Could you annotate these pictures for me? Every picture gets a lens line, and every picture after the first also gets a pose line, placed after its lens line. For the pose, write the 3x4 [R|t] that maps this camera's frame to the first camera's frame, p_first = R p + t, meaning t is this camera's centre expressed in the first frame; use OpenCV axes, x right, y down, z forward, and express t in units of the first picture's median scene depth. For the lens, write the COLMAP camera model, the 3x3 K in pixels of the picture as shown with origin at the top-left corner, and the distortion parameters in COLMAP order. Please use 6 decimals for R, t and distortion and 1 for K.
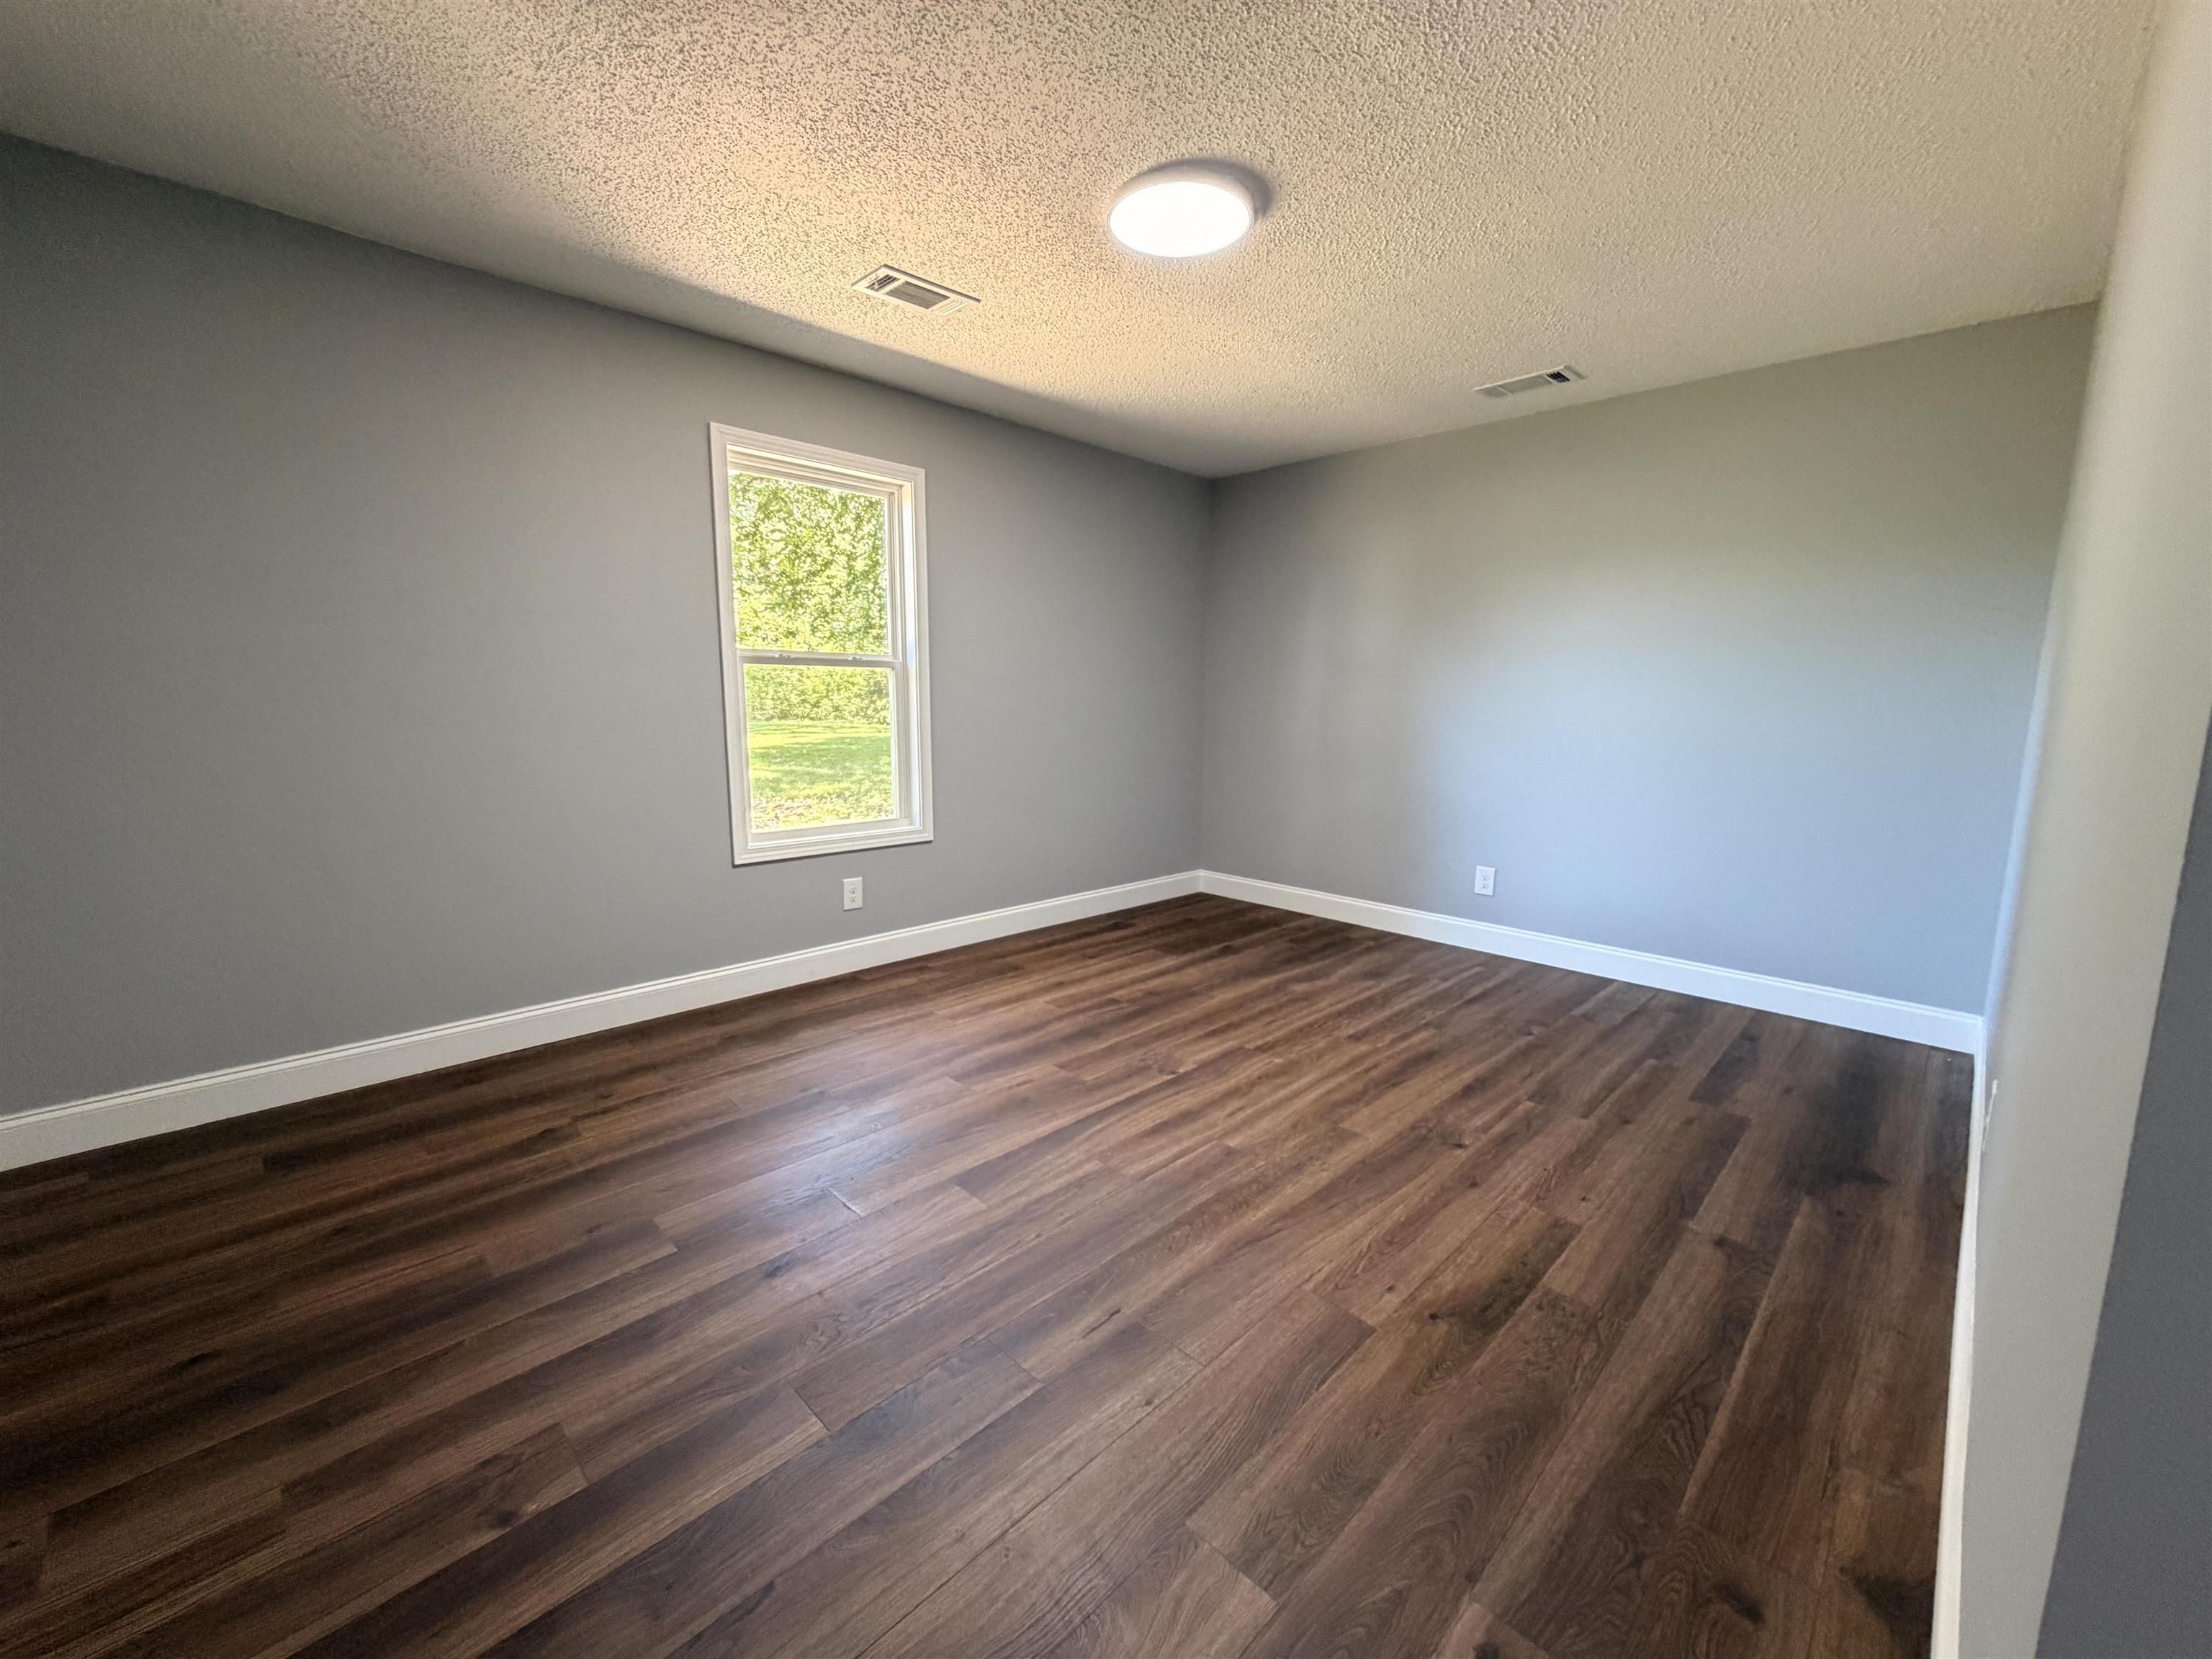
lens RADIAL K [[885.9, 0, 1105.3], [0, 885.9, 832.1], [0, 0, 1]] dist [0.002077, -0.000243]
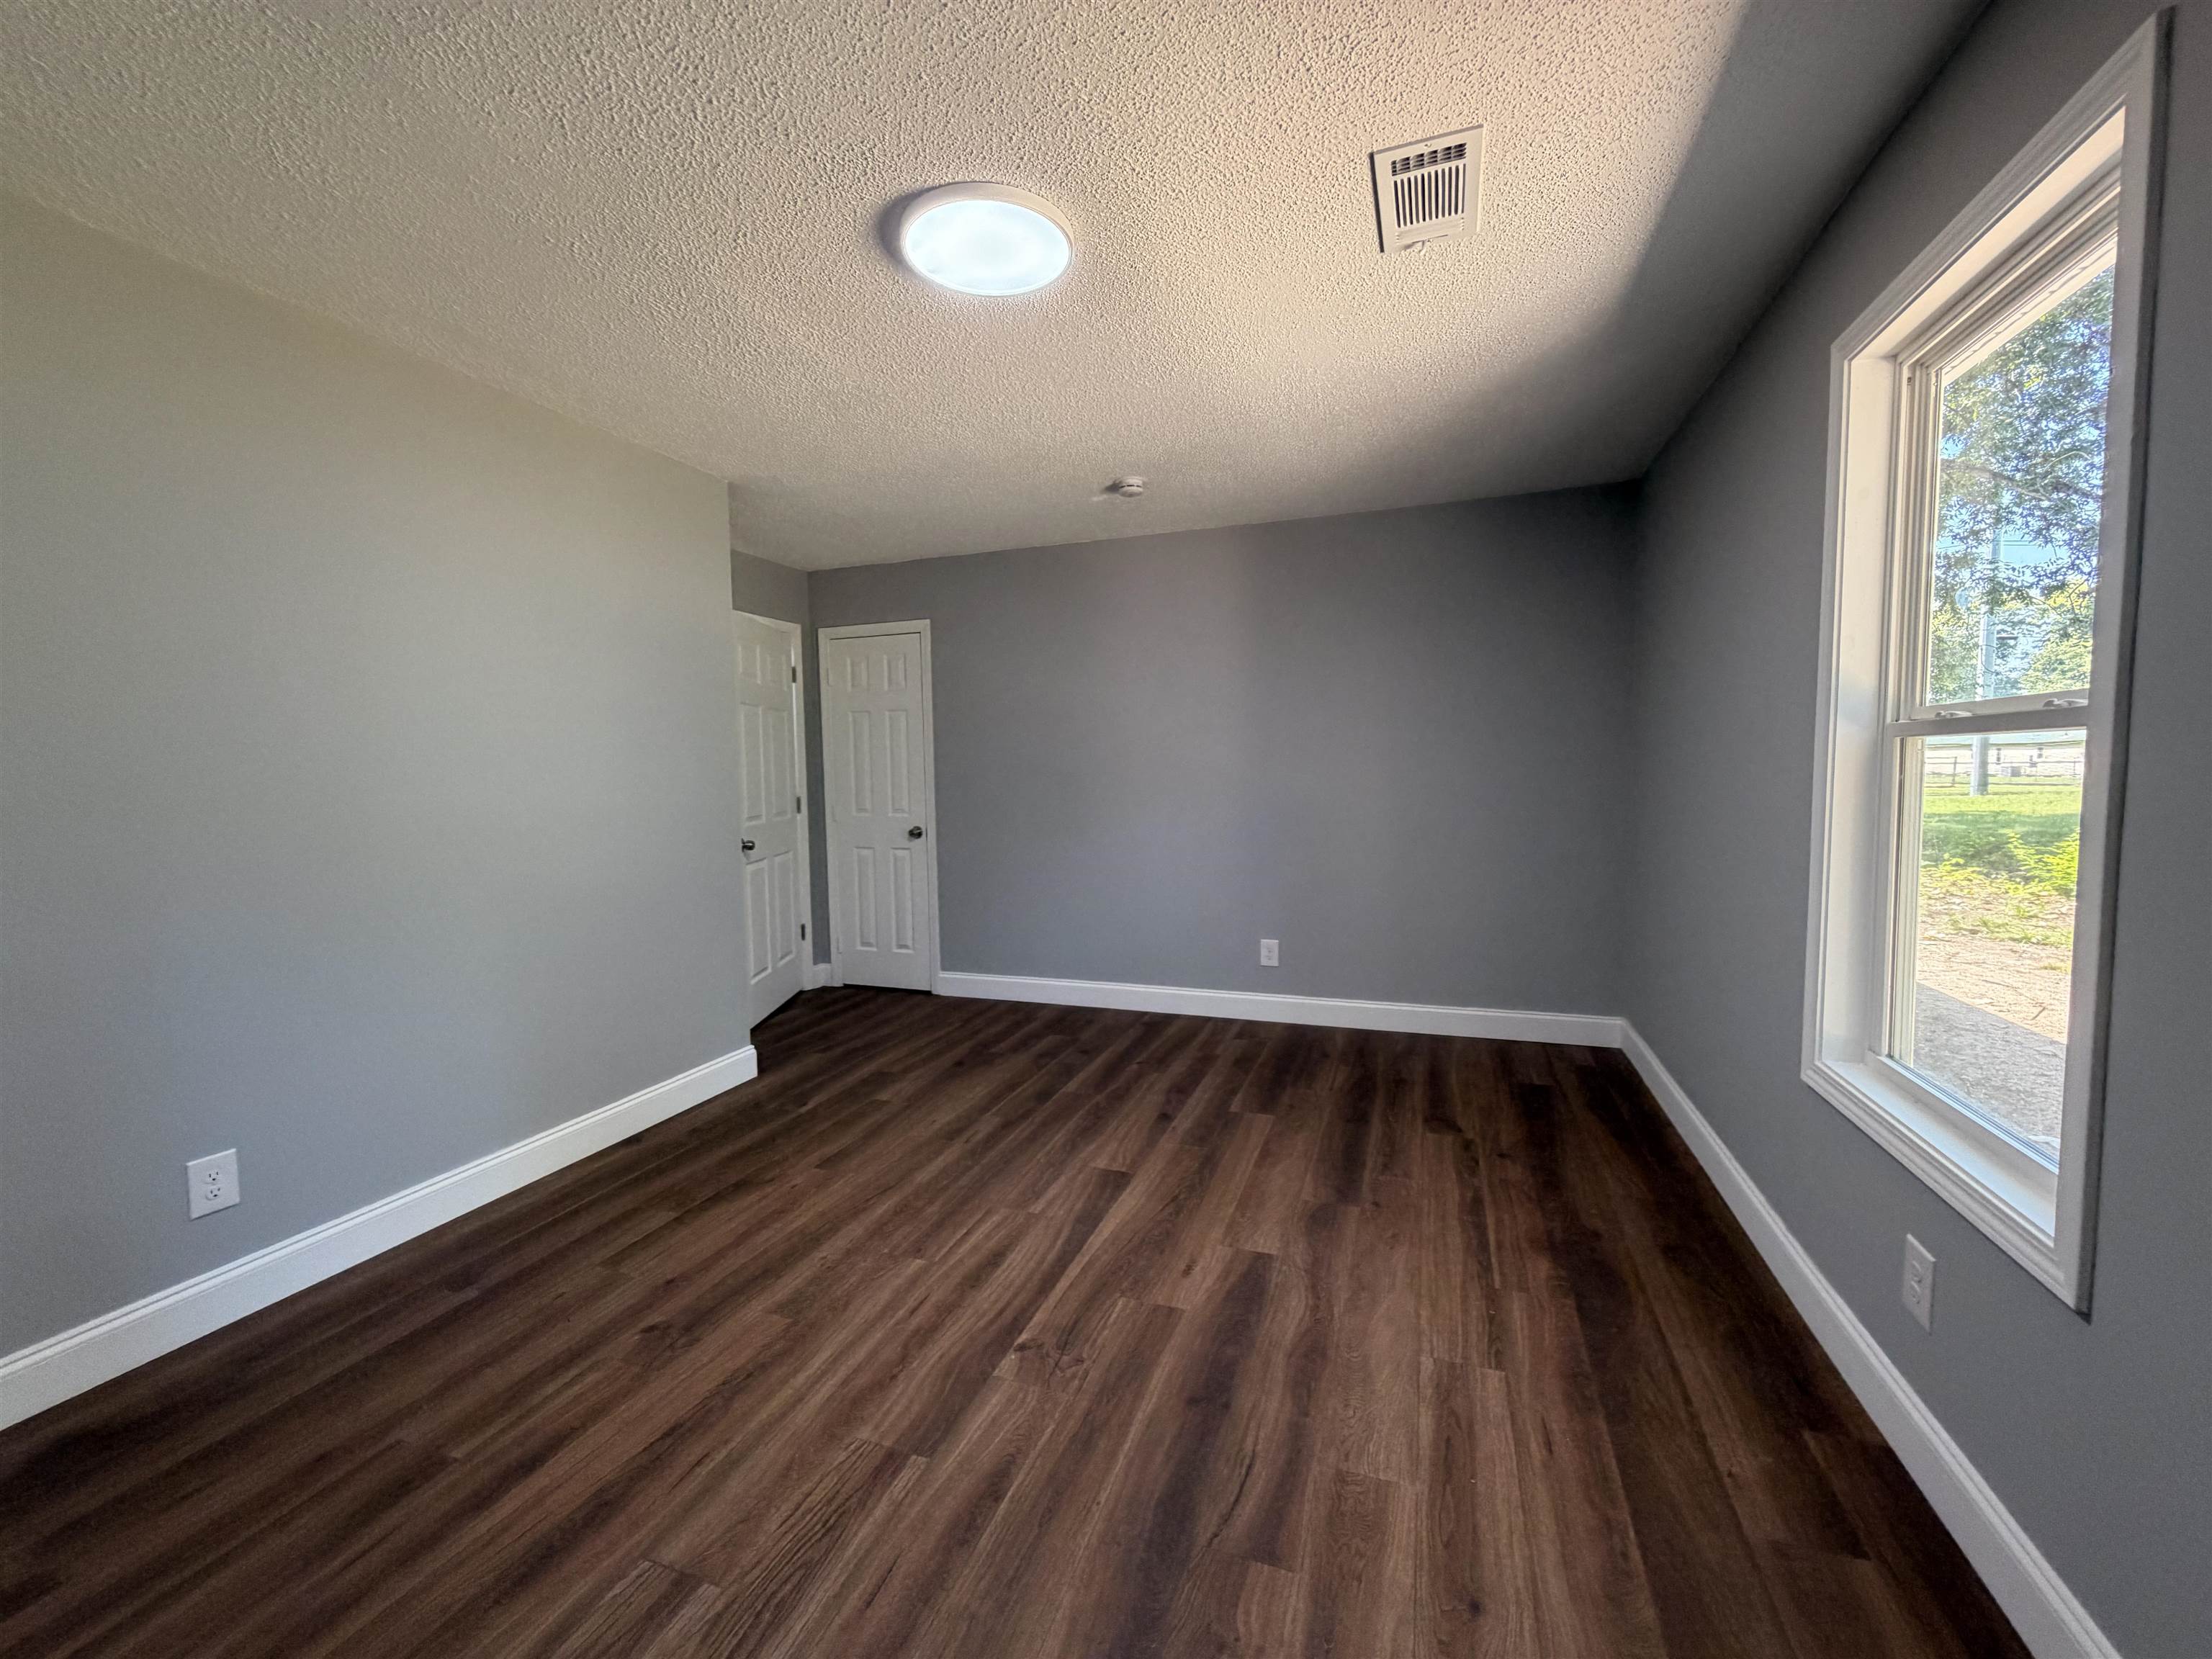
lens RADIAL K [[885.9, 0, 1104.7], [0, 885.9, 827.2], [0, 0, 1]] dist [0.002077, -0.000243]
pose [[-0.905255, 0.033535, -0.423542, 0.332621], [-0.056664, 0.978445, 0.198582, -0.292924], [0.421072, 0.203767, -0.883842, 1.750727]]
